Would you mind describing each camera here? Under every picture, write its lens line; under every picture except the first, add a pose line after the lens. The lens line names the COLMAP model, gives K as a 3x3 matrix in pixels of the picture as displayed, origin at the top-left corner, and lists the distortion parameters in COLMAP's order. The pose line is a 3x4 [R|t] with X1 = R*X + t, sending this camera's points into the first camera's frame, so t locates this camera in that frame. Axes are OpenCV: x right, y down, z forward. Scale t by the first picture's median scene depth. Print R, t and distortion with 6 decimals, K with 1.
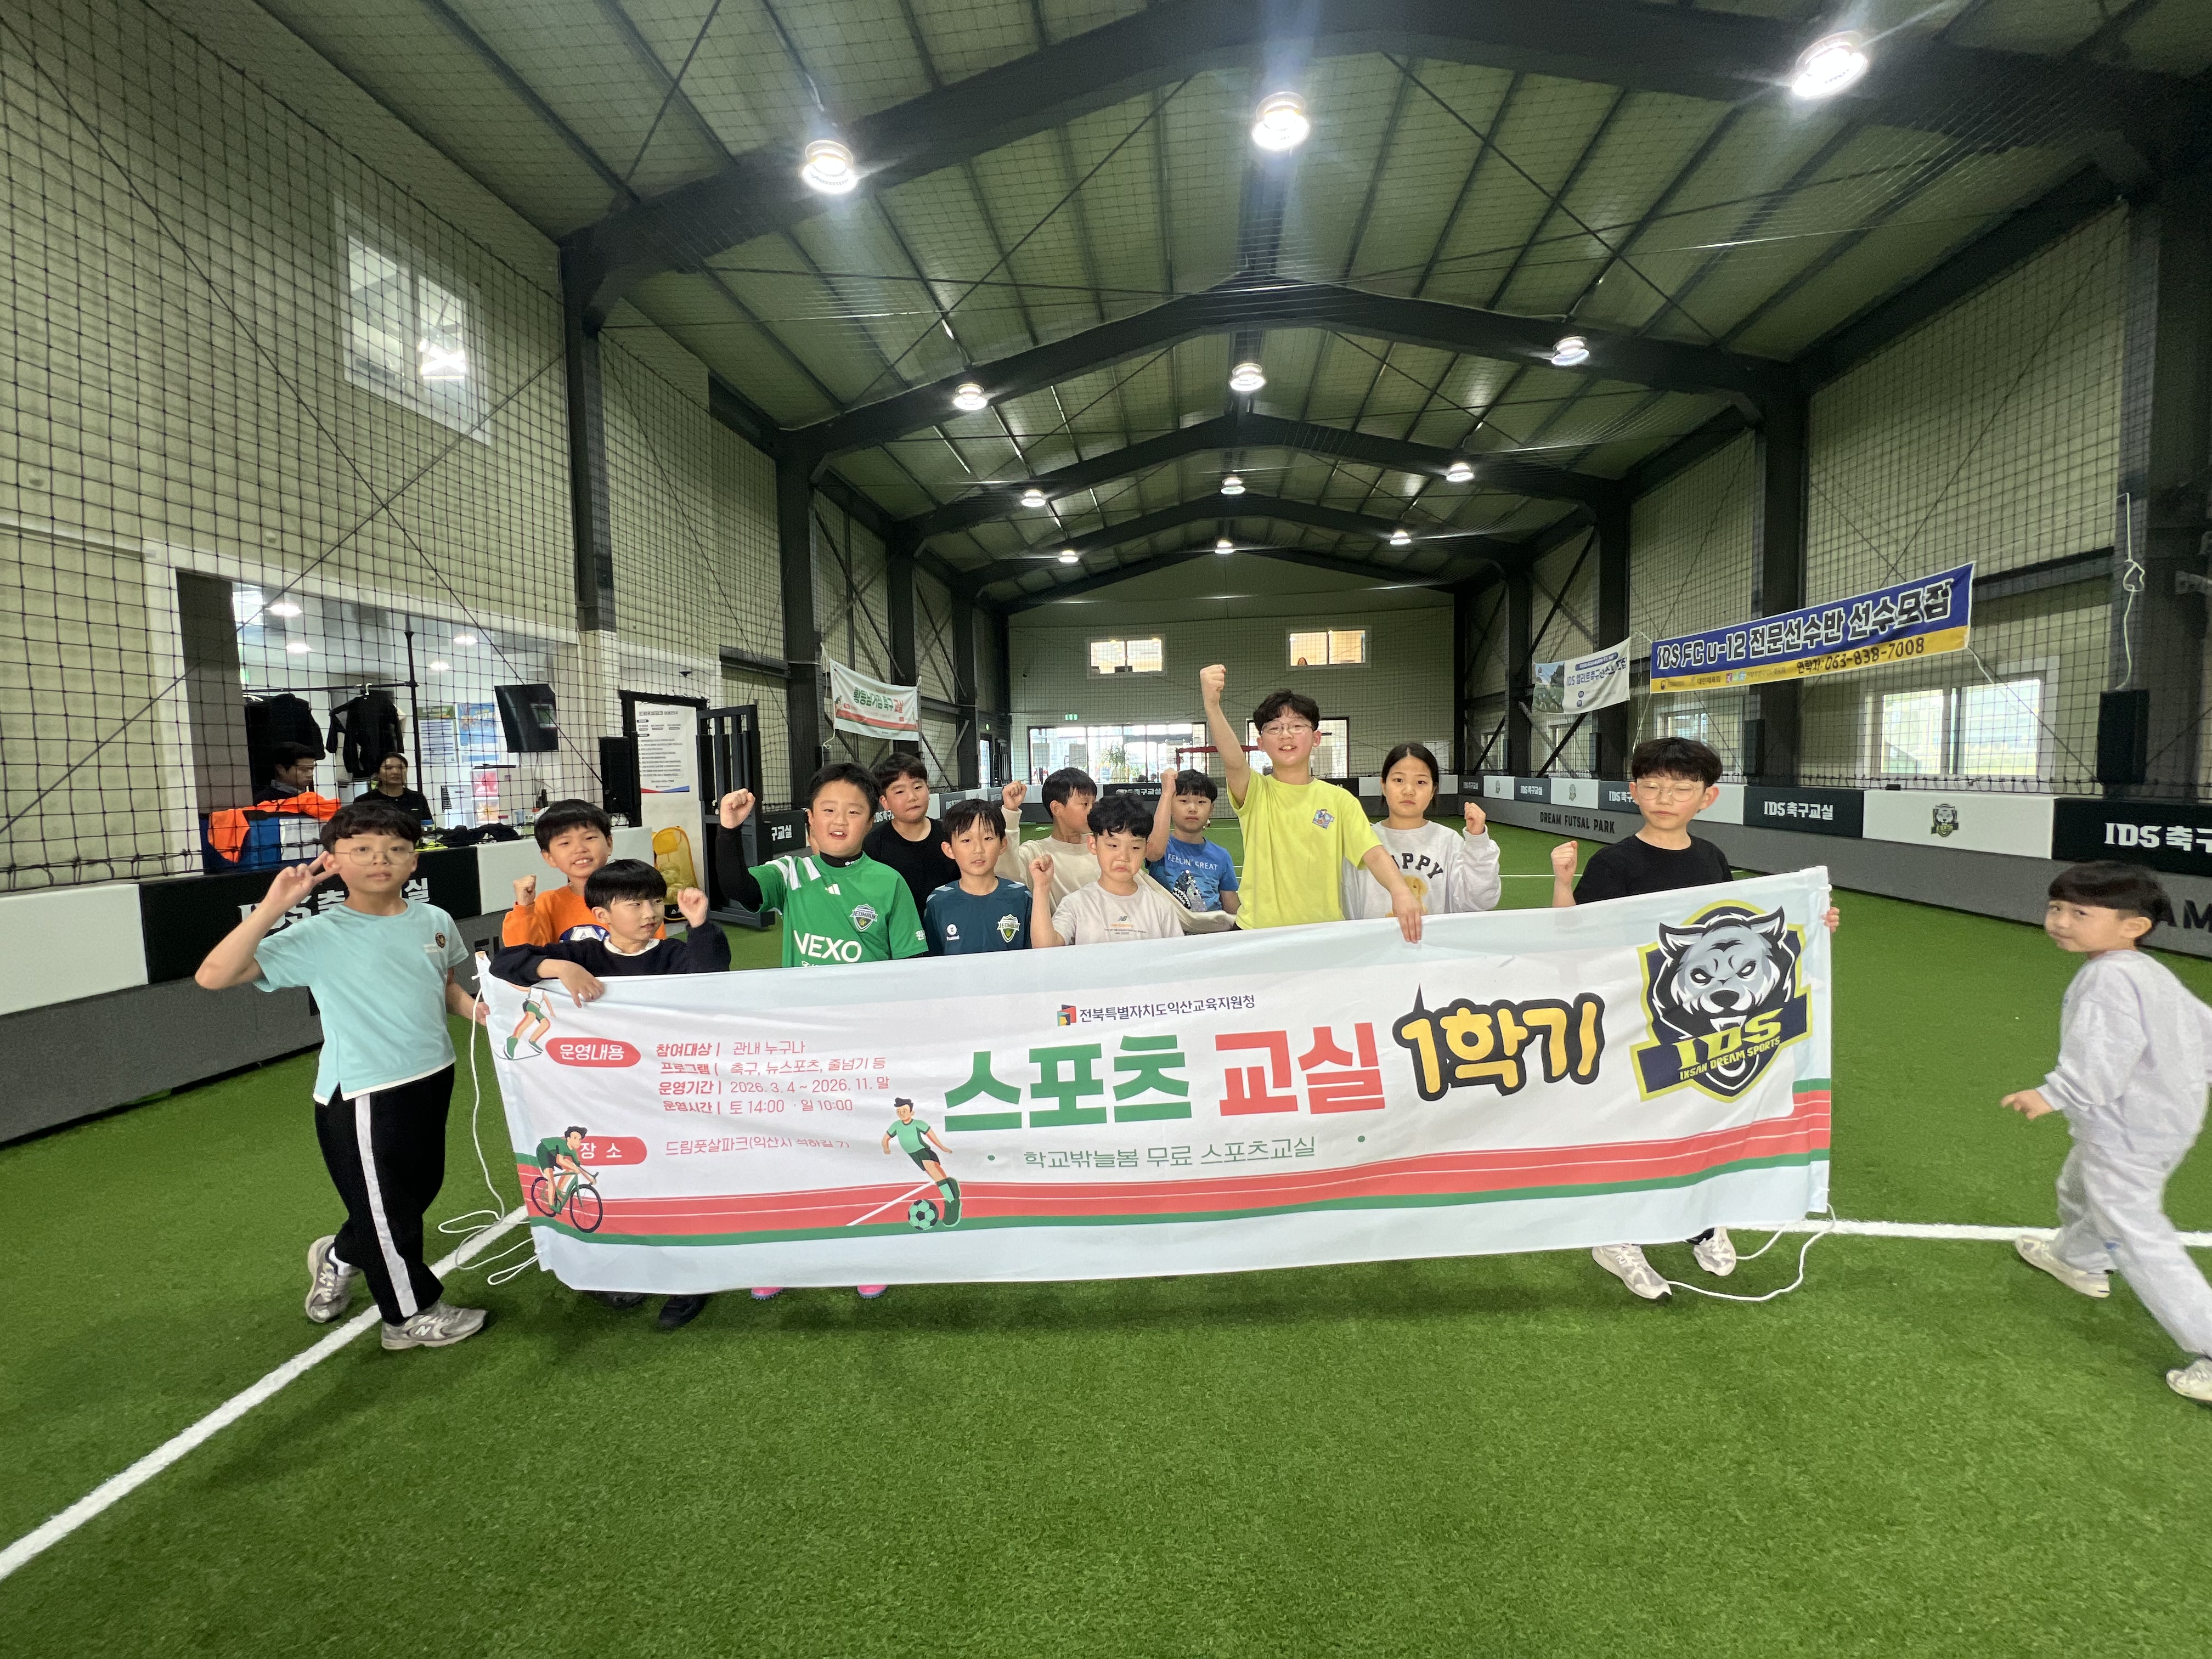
lens RADIAL K [[891.6, 0, 1106.0], [0, 891.6, 829.5], [0, 0, 1]] dist [0.019629, -0.018423]
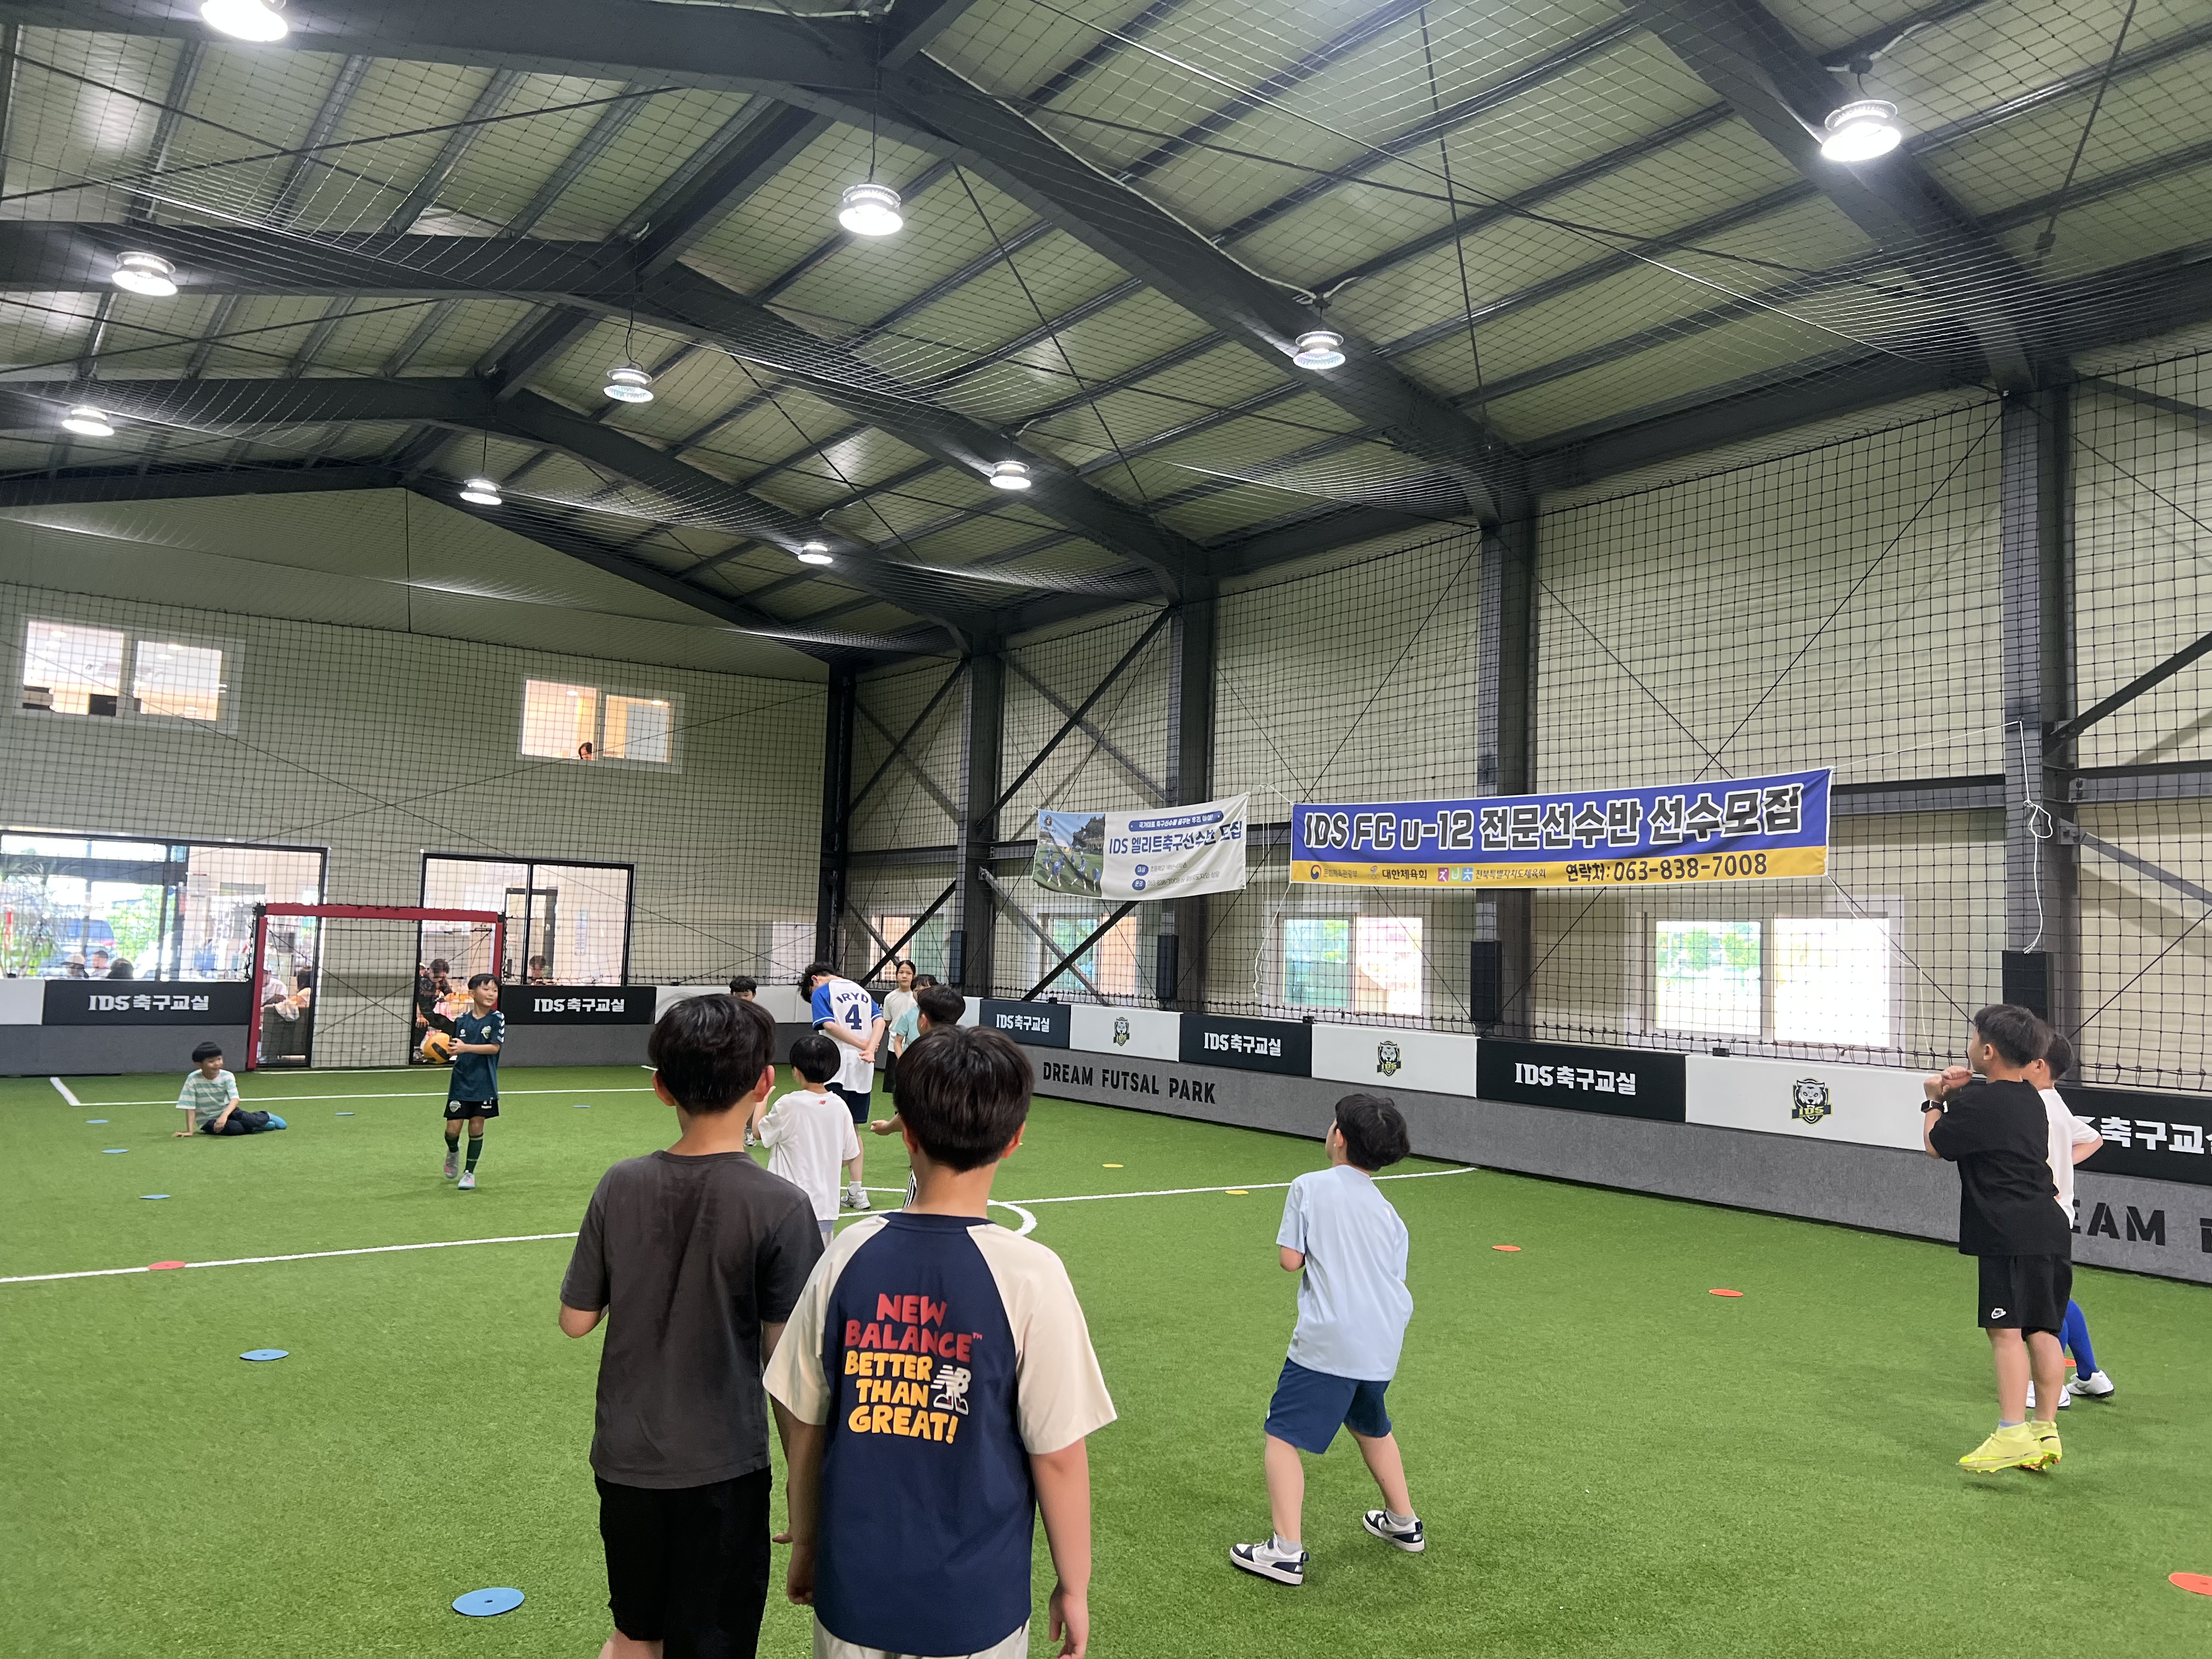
lens RADIAL K [[1677.8, 0, 1134.5], [0, 1677.8, 816.0], [0, 0, 1]] dist [0.070317, -0.057235]
pose [[0.741733, 0.105132, 0.662404, -0.287023], [-0.004704, 0.988429, -0.151609, -0.017931], [-0.670678, 0.109337, 0.733646, 0.201107]]
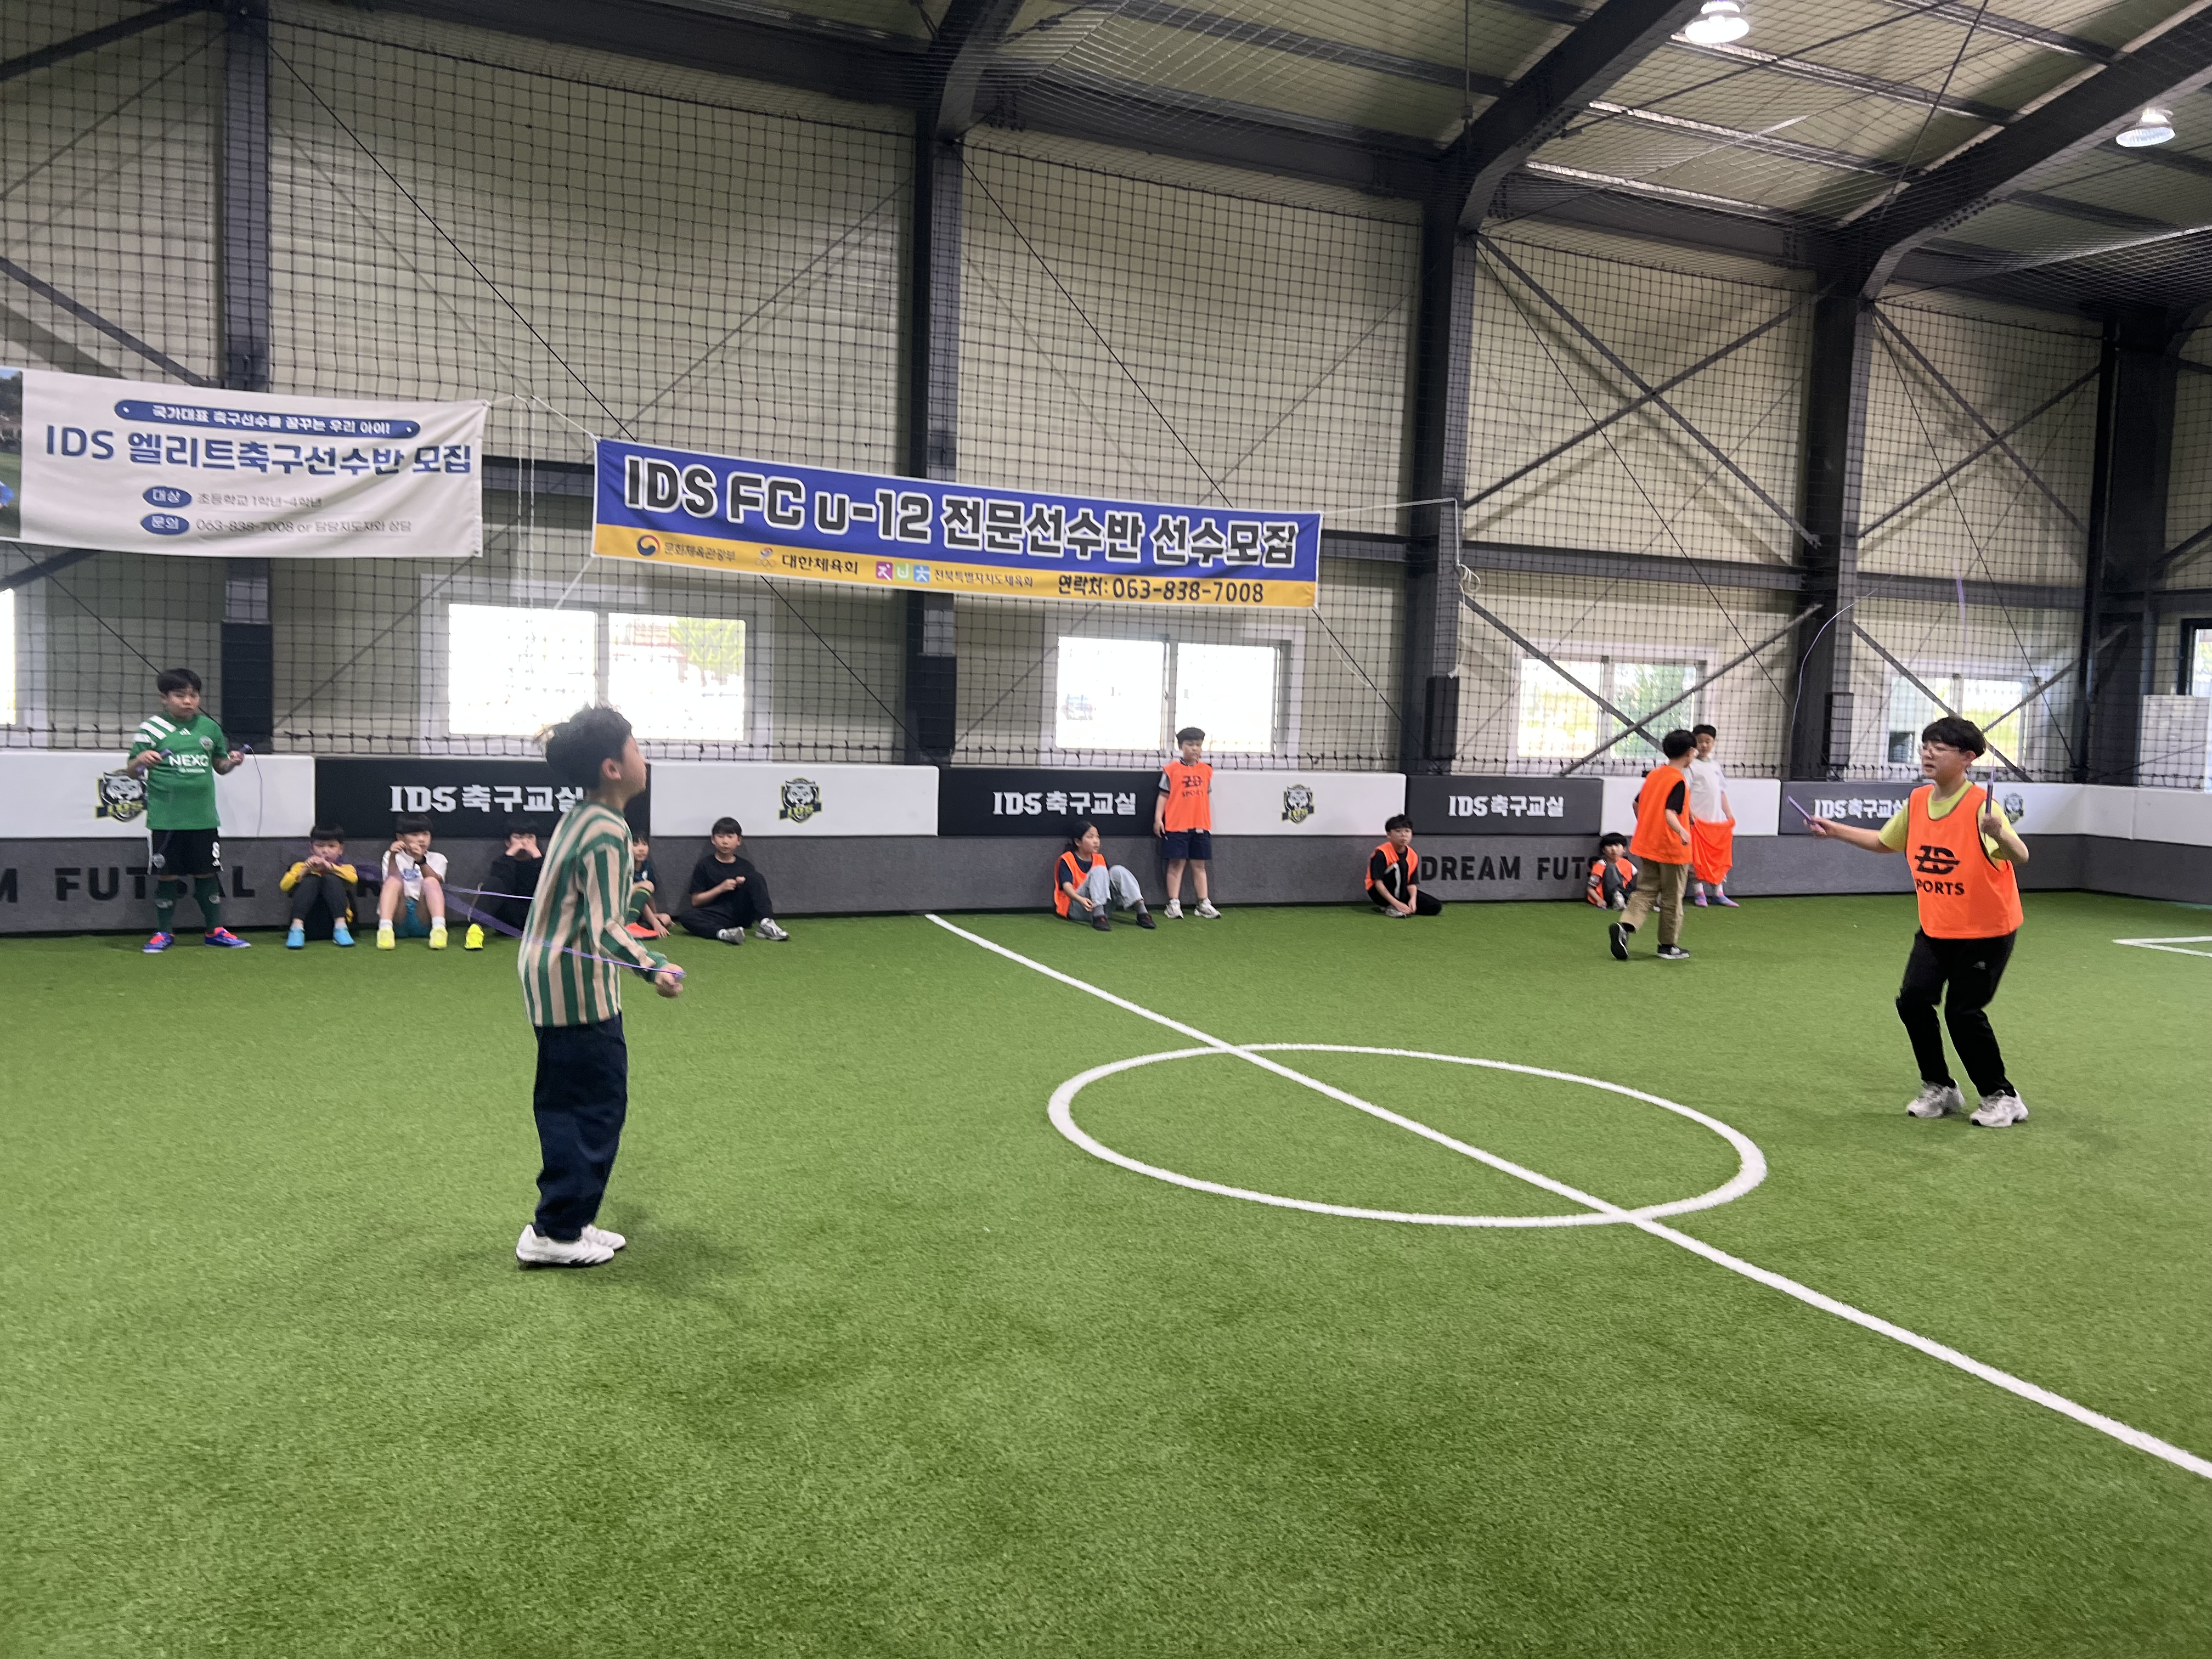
lens RADIAL K [[1656.1, 0, 1085.1], [0, 1656.1, 824.1], [0, 0, 1]] dist [0.084491, -0.111881]
pose [[-0.499877, -0.065359, 0.863627, -0.225317], [0.035282, 0.994784, 0.095706, -0.097185], [-0.865378, 0.078311, -0.494963, 1.266267]]
